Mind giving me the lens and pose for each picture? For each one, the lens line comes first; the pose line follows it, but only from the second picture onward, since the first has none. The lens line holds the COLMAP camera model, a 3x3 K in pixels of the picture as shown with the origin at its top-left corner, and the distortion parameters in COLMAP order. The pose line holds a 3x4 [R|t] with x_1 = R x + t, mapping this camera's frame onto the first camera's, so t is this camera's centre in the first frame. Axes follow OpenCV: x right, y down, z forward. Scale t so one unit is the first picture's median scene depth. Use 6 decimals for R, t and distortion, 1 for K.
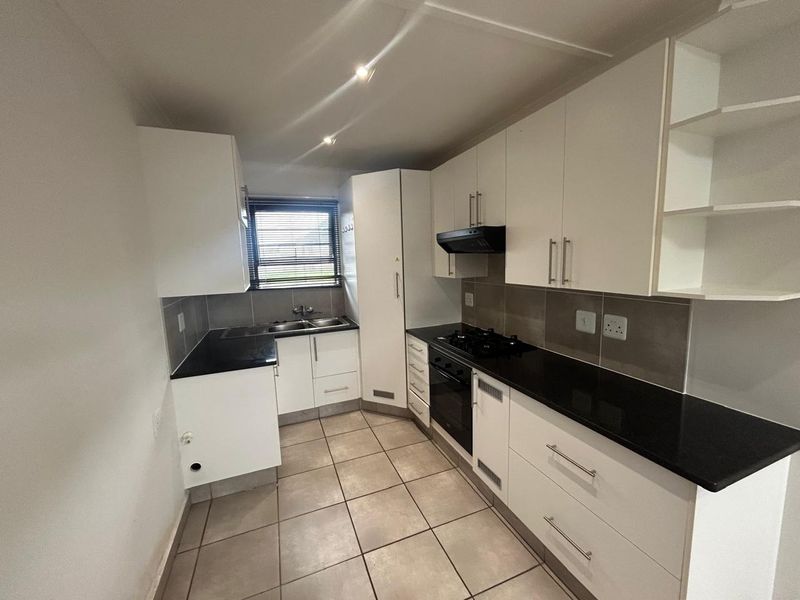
lens RADIAL K [[323.6, 0, 399.8], [0, 323.6, 298.5], [0, 0, 1]] dist [-0.000282, 0.000255]
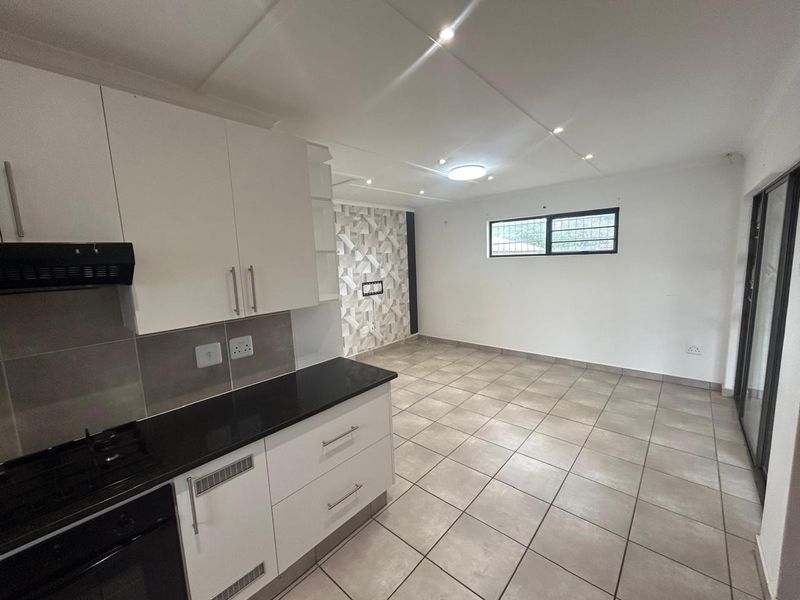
lens RADIAL K [[323.6, 0, 399.8], [0, 323.6, 298.5], [0, 0, 1]] dist [-0.000282, 0.000255]
pose [[-0.437396, -0.066243, 0.896826, -0.358524], [0.171772, 0.972766, 0.155629, -0.099834], [-0.882711, 0.222121, -0.414105, 0.619753]]
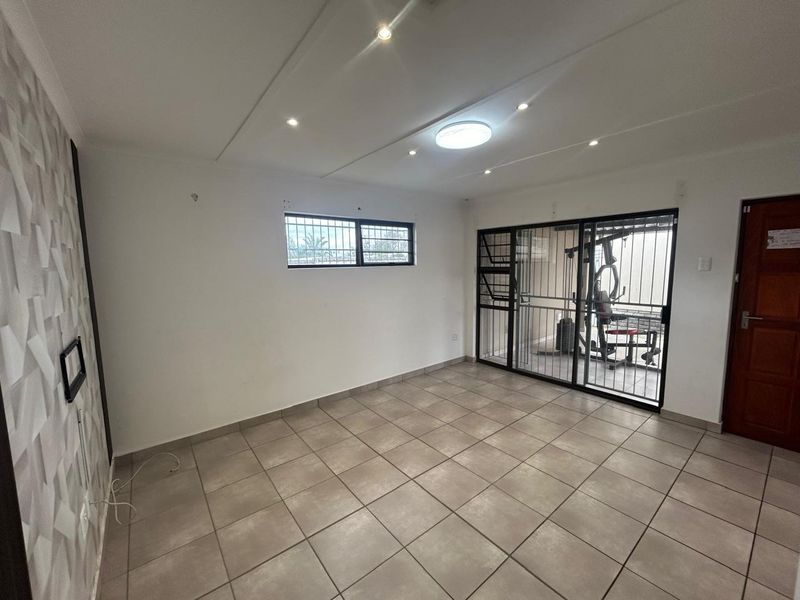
lens RADIAL K [[323.6, 0, 399.8], [0, 323.6, 298.5], [0, 0, 1]] dist [-0.000282, 0.000255]
pose [[-0.958102, 0.077309, -0.275796, 1.143213], [0.008867, 0.970430, 0.241220, -0.129947], [0.286289, 0.228668, -0.930457, 0.595443]]
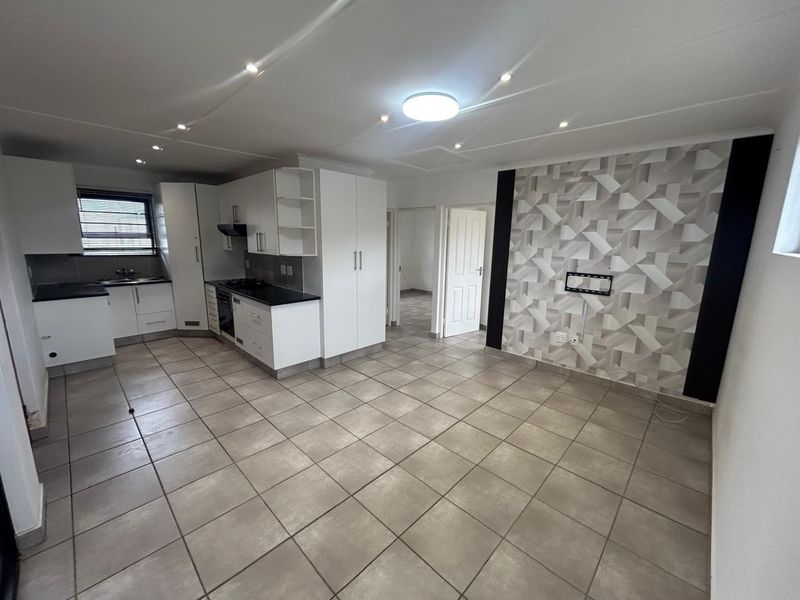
lens RADIAL K [[323.6, 0, 399.8], [0, 323.6, 298.5], [0, 0, 1]] dist [-0.000282, 0.000255]
pose [[0.912648, -0.028773, 0.407733, 0.278904], [0.006414, 0.998405, 0.056098, 0.108442], [-0.408697, -0.048583, 0.911376, -1.014298]]
